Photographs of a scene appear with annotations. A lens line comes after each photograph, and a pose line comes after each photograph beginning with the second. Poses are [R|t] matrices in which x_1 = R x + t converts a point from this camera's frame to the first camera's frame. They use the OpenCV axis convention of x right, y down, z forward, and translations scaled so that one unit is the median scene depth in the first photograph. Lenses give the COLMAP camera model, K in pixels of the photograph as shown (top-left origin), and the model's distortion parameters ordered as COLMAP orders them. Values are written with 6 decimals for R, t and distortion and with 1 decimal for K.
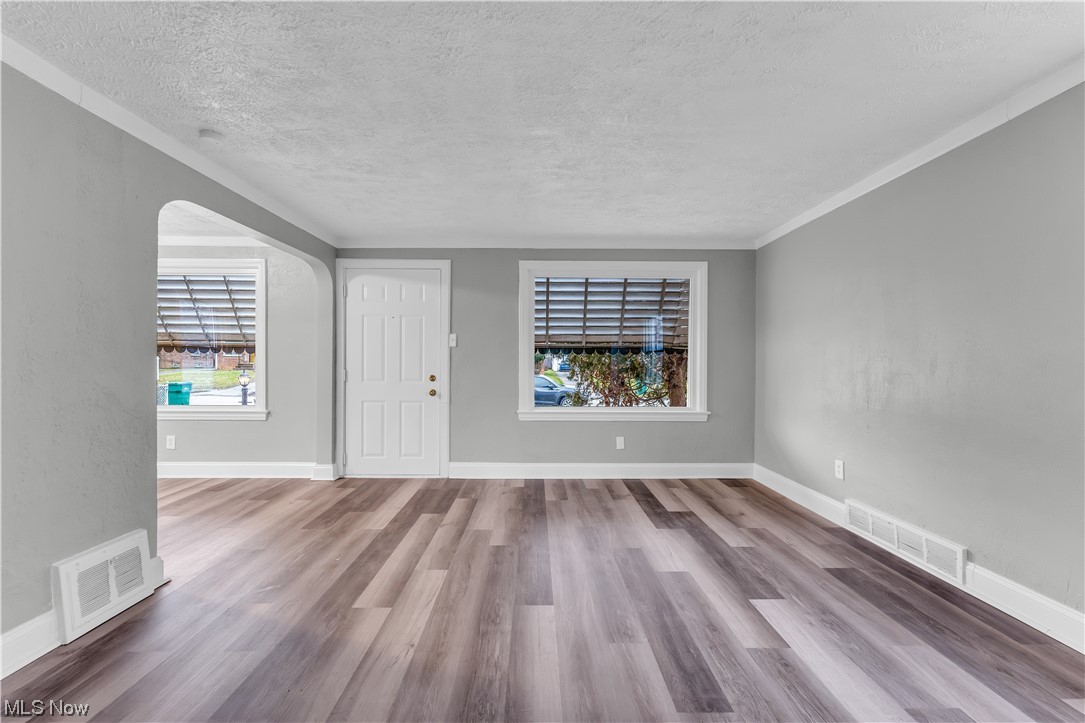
lens RADIAL K [[437.8, 0, 534.1], [0, 437.8, 362.1], [0, 0, 1]] dist [0.001328, -0.000937]
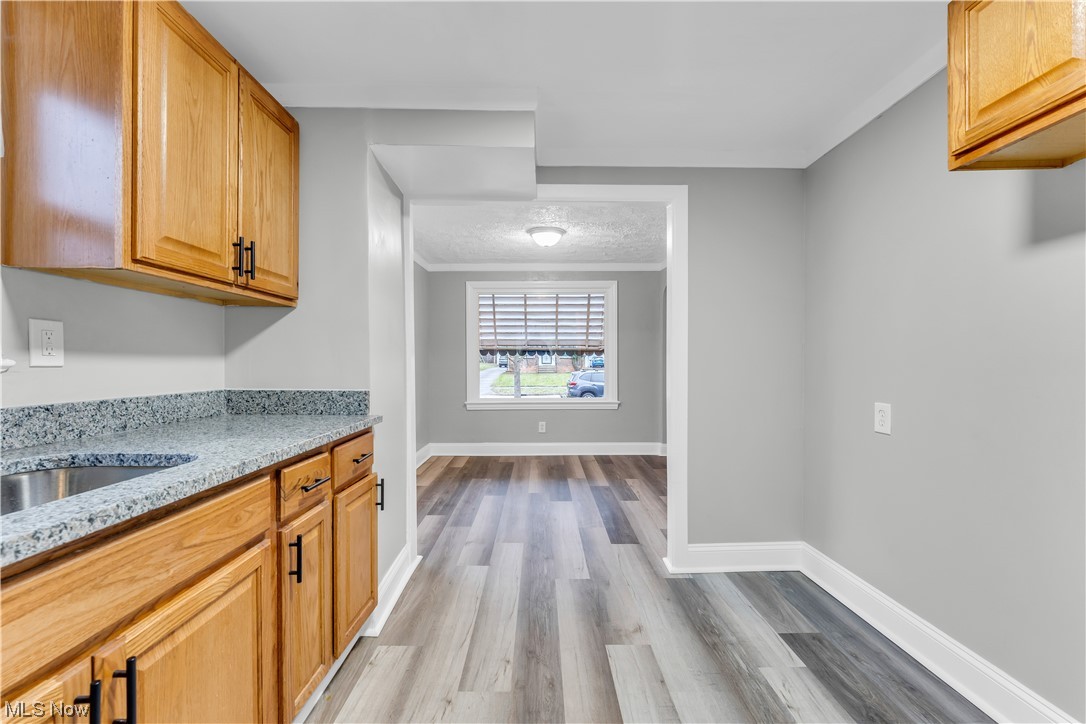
lens RADIAL K [[438.2, 0, 540.2], [0, 438.2, 367.7], [0, 0, 1]] dist [0.001328, -0.000937]
pose [[0.999940, -0.008399, -0.007086, -1.182464], [0.008548, 0.999738, 0.021256, -0.021515], [0.006906, -0.021315, 0.999749, -0.363635]]
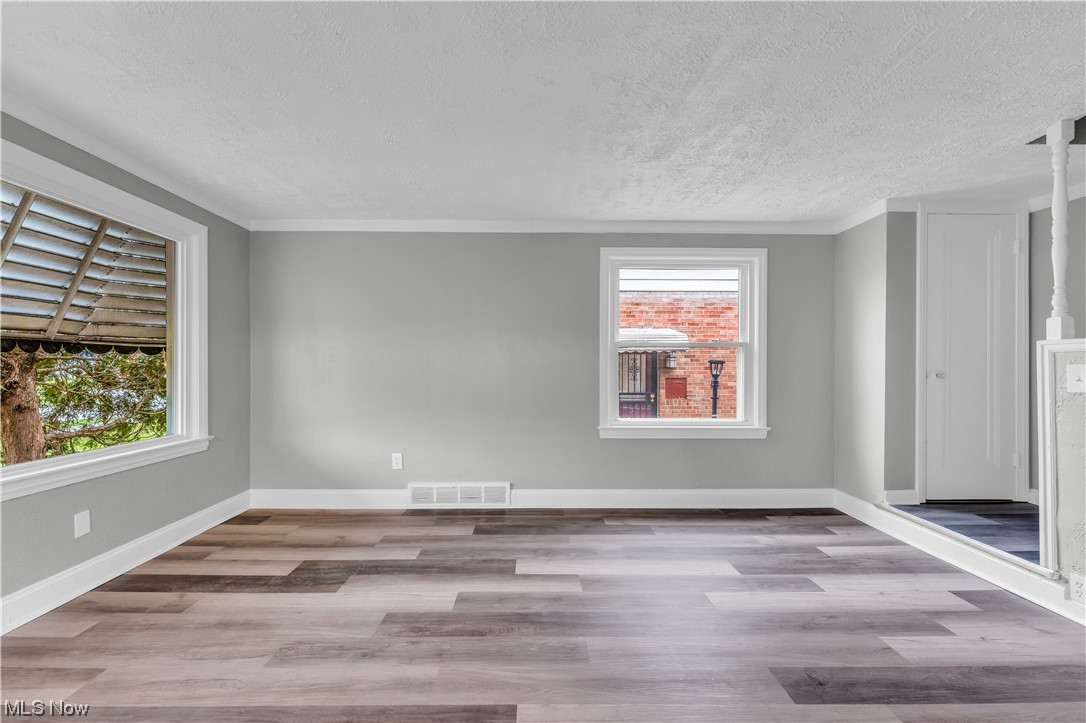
lens RADIAL K [[438.2, 0, 538.7], [0, 438.2, 367.9], [0, 0, 1]] dist [0.001328, -0.000937]
pose [[-0.009134, -0.006905, 0.999934, -0.473002], [-0.003976, 0.999969, 0.006869, -0.008573], [-0.999950, -0.003913, -0.009161, 0.673186]]
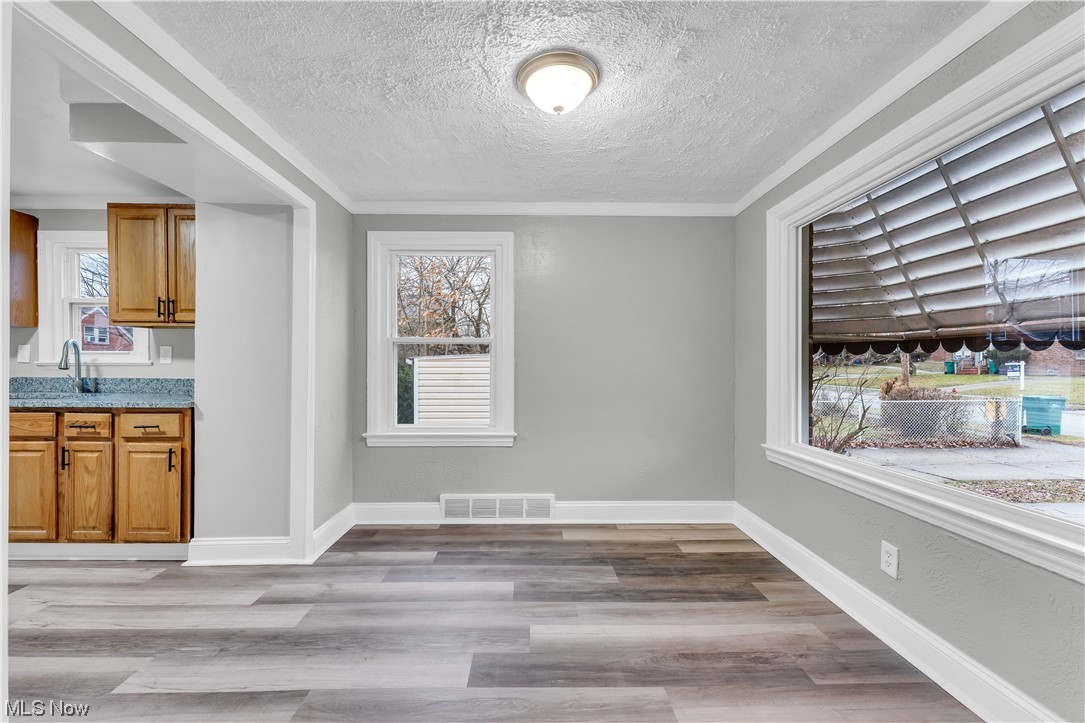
lens RADIAL K [[437.8, 0, 536.1], [0, 437.8, 366.1], [0, 0, 1]] dist [0.001328, -0.000937]
pose [[0.006984, -0.001209, -0.999975, -0.574321], [0.000368, 0.999999, -0.001206, -0.010443], [0.999976, -0.000359, 0.006984, 0.929406]]
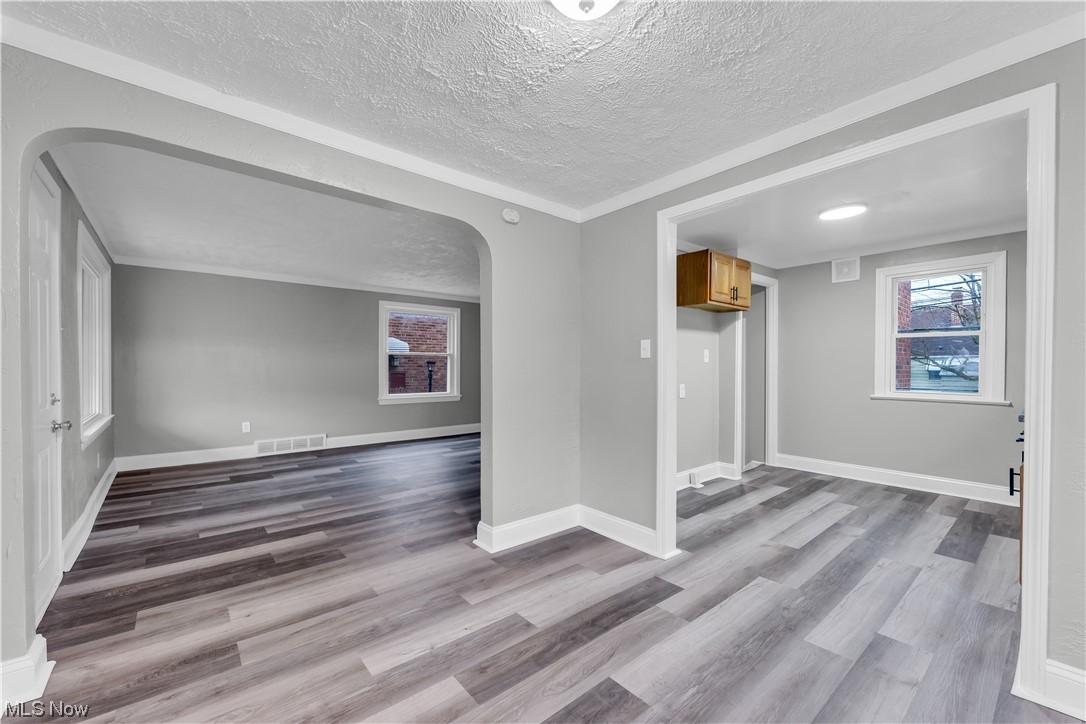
lens RADIAL K [[438.2, 0, 536.0], [0, 438.2, 368.3], [0, 0, 1]] dist [0.001328, -0.000937]
pose [[-0.630817, -0.010787, 0.775857, -1.469870], [-0.007009, 0.999942, 0.008203, -0.014561], [-0.775900, -0.000263, -0.630856, 1.268024]]
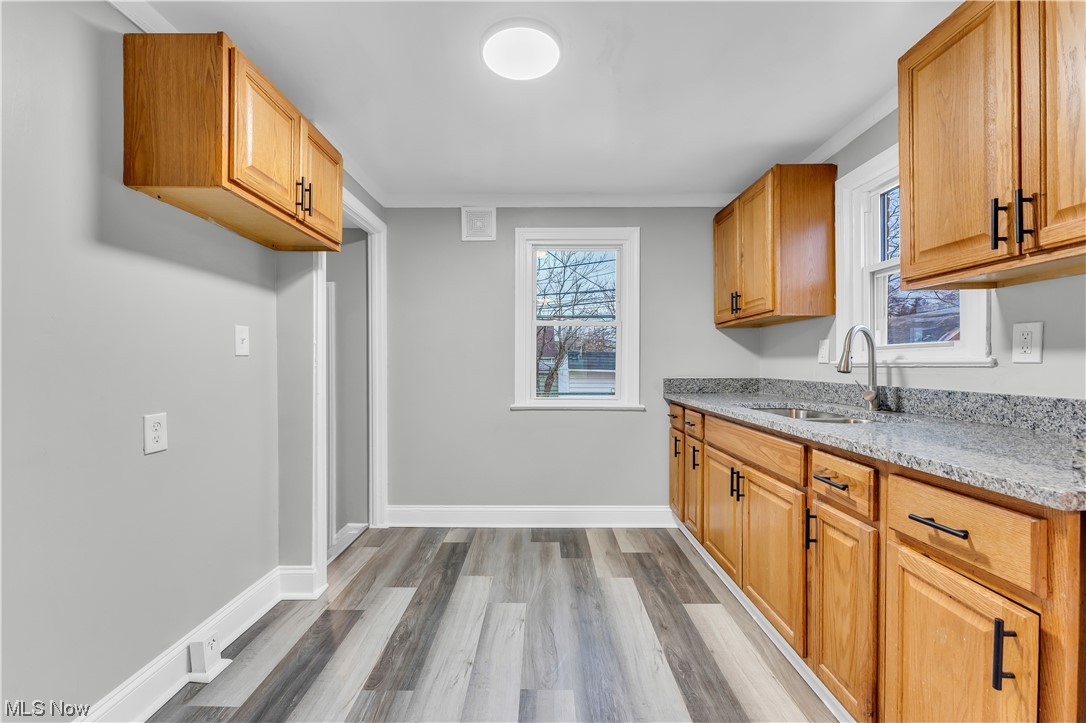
lens RADIAL K [[438.2, 0, 540.9], [0, 438.2, 369.1], [0, 0, 1]] dist [0.001328, -0.000937]
pose [[-0.999884, -0.004851, 0.014471, -1.127674], [-0.004781, 0.999977, 0.004864, -0.010907], [-0.014494, 0.004794, -0.999883, 0.517673]]
